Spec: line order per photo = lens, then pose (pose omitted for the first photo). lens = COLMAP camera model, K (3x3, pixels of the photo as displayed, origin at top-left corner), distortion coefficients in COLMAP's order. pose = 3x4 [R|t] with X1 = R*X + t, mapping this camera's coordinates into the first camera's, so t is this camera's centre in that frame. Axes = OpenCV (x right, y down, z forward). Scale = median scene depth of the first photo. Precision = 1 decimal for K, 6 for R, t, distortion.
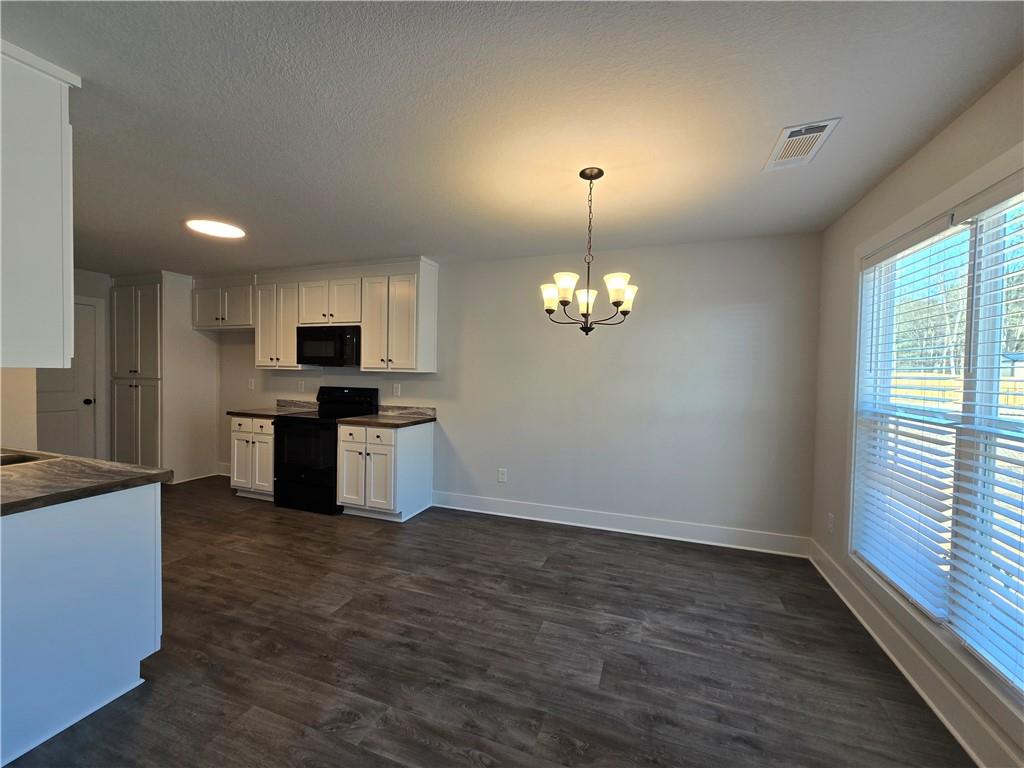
lens RADIAL K [[419.0, 0, 509.5], [0, 419.0, 383.9], [0, 0, 1]] dist [-0.000212, 0.001031]
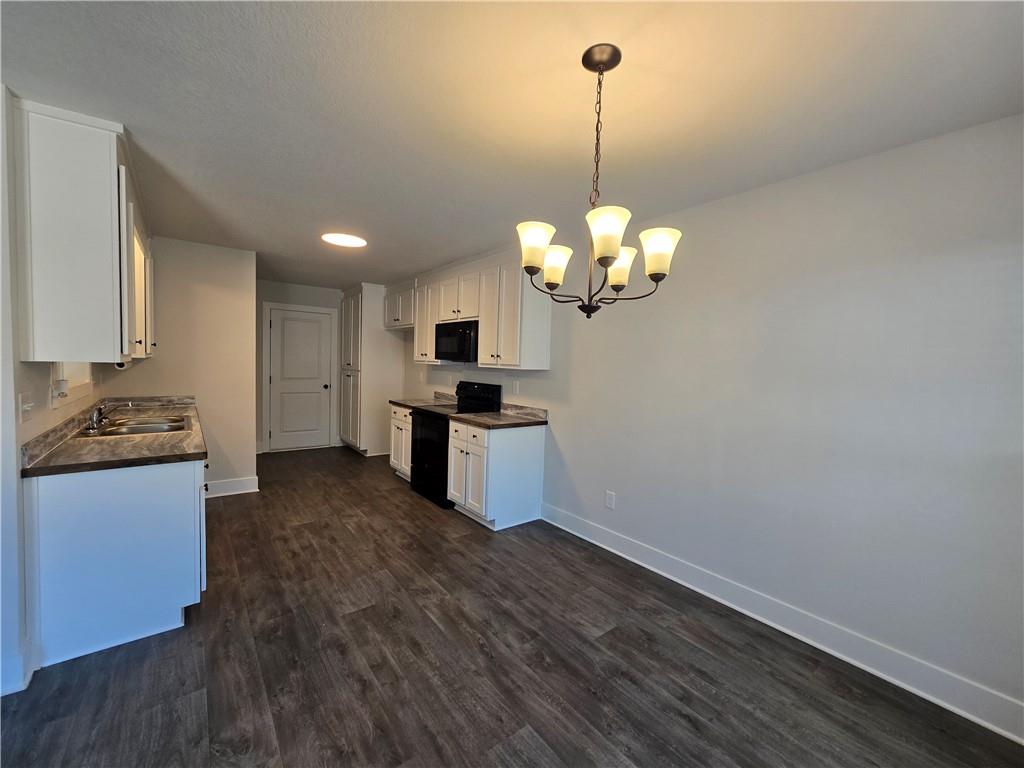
lens RADIAL K [[419.0, 0, 517.1], [0, 419.0, 383.5], [0, 0, 1]] dist [-0.000212, 0.001031]
pose [[0.844881, 0.035638, -0.533767, 0.264637], [-0.028590, 0.999361, 0.021470, -0.016558], [0.534190, -0.002879, 0.845359, 0.242891]]
